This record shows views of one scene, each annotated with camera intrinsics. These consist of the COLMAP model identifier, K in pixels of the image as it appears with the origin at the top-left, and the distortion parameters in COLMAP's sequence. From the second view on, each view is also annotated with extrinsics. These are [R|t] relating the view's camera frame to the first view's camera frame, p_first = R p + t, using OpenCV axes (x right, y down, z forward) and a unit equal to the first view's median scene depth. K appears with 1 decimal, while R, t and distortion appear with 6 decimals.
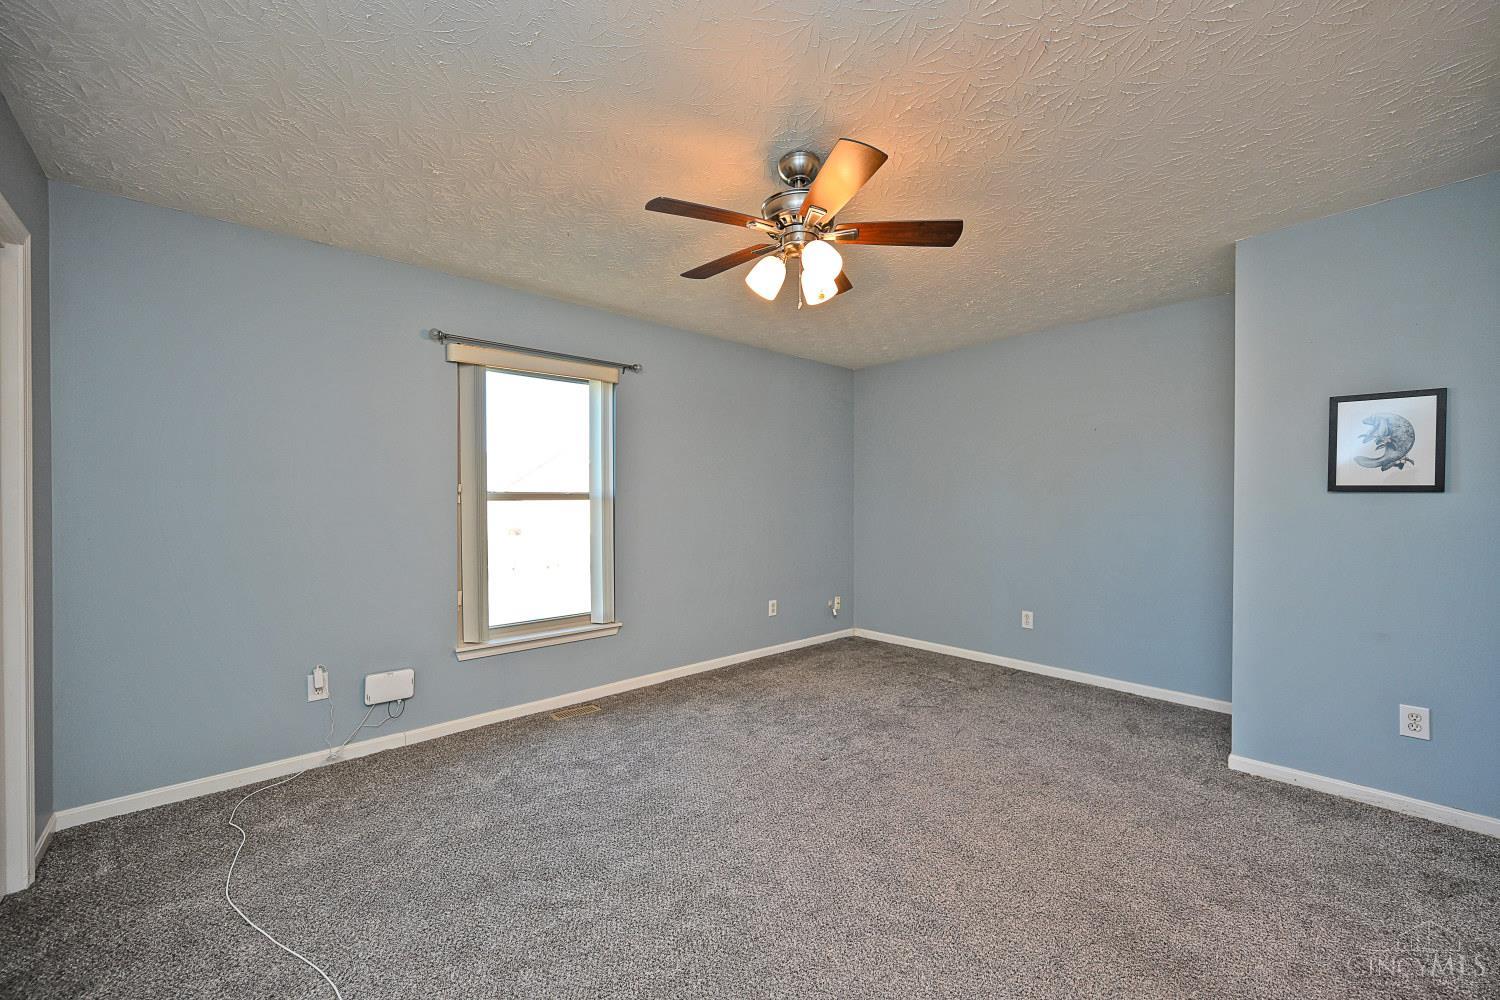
lens RADIAL K [[586.3, 0, 751.0], [0, 586.3, 501.8], [0, 0, 1]] dist [-0.002996, -0.000277]
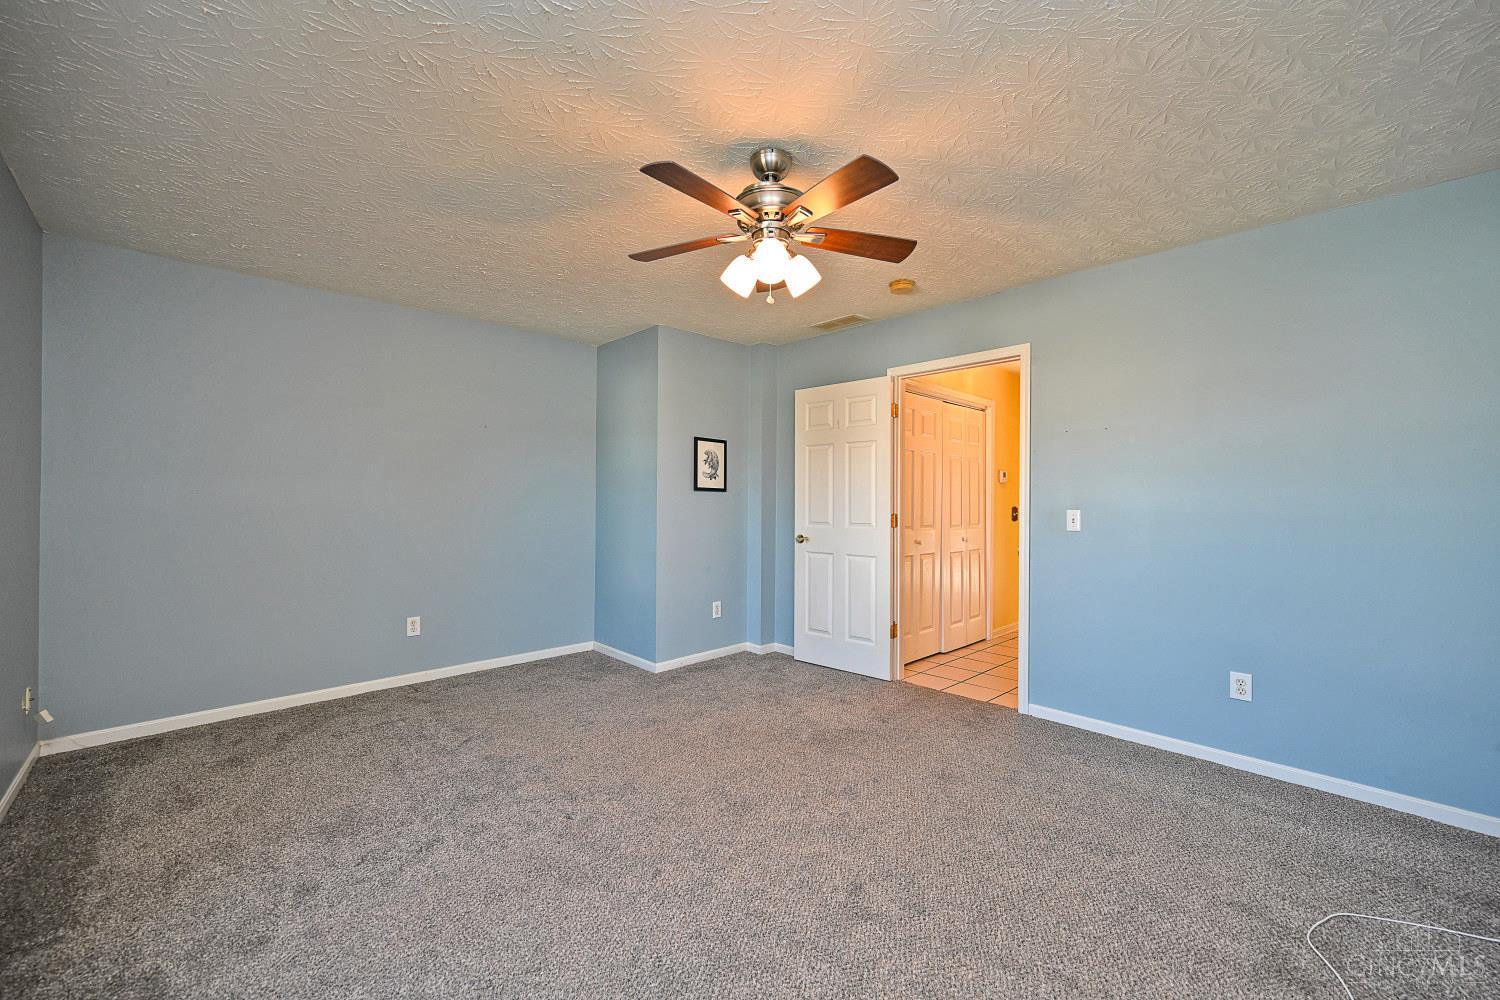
lens RADIAL K [[586.3, 0, 751.0], [0, 586.3, 501.8], [0, 0, 1]] dist [-0.002996, -0.000277]
pose [[-0.036786, 0.000470, 0.999323, -0.781175], [-0.004581, 0.999989, -0.000639, 0.016168], [-0.999313, -0.004602, -0.036784, 0.912980]]
